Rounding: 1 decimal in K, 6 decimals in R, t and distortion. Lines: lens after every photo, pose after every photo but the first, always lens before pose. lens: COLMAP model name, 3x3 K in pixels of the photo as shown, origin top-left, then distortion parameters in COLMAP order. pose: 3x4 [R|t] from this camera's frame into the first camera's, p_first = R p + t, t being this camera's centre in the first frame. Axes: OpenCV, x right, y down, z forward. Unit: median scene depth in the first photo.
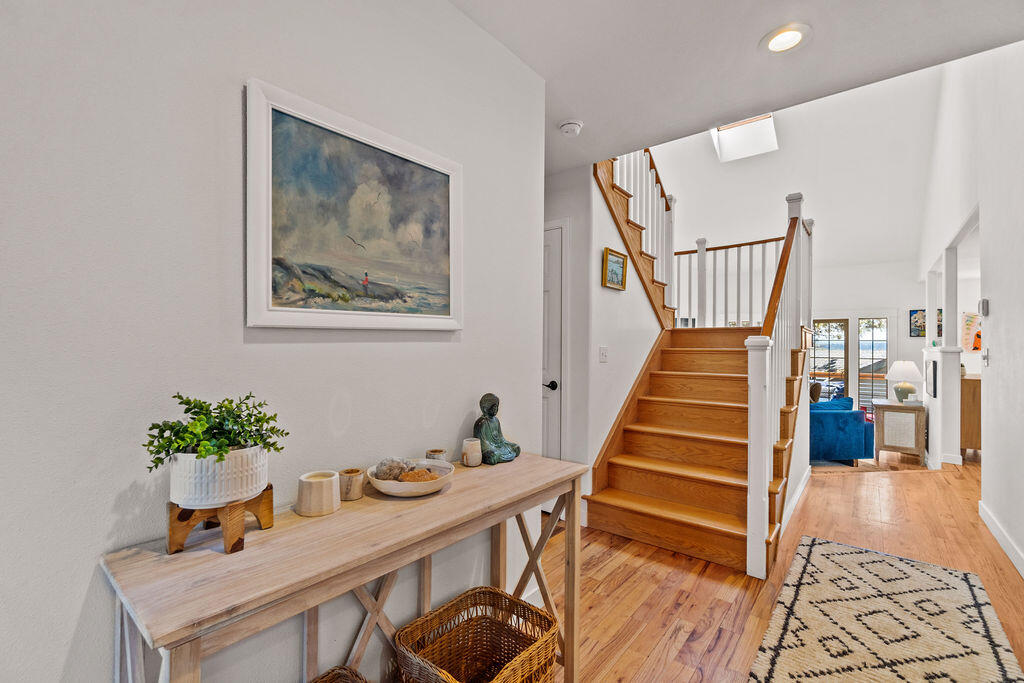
lens RADIAL K [[445.9, 0, 511.2], [0, 445.9, 347.5], [0, 0, 1]] dist [-0.005814, -0.000046]
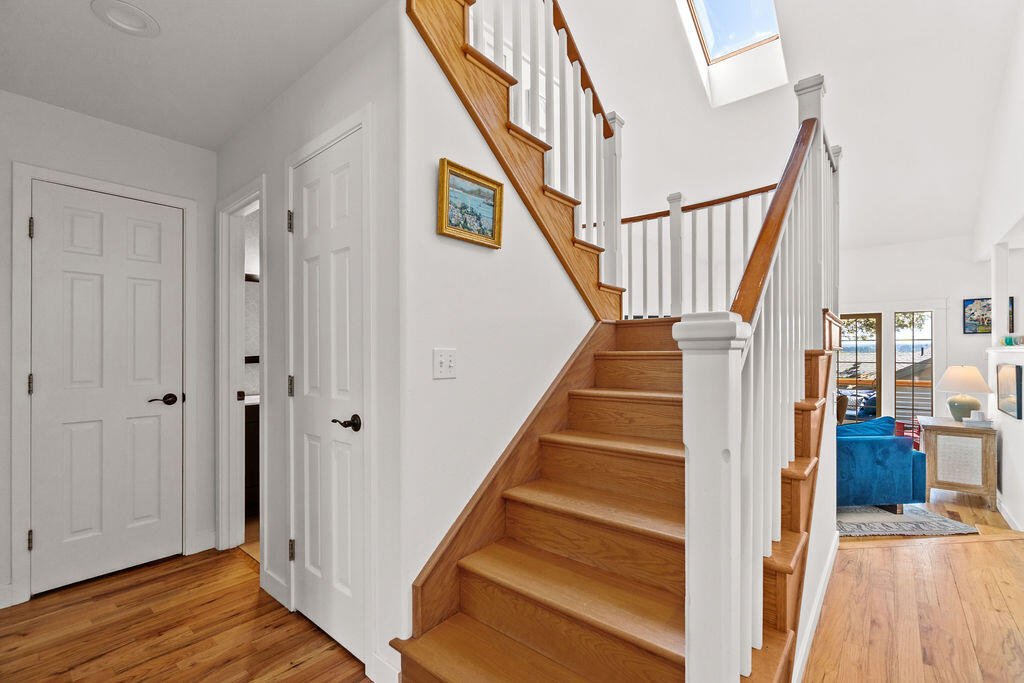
lens RADIAL K [[445.9, 0, 516.2], [0, 445.9, 357.7], [0, 0, 1]] dist [-0.005814, -0.000046]
pose [[0.999650, -0.012246, -0.023441, 0.192238], [0.012376, 0.999909, 0.005410, 0.003971], [0.023373, -0.005699, 0.999711, 0.297972]]
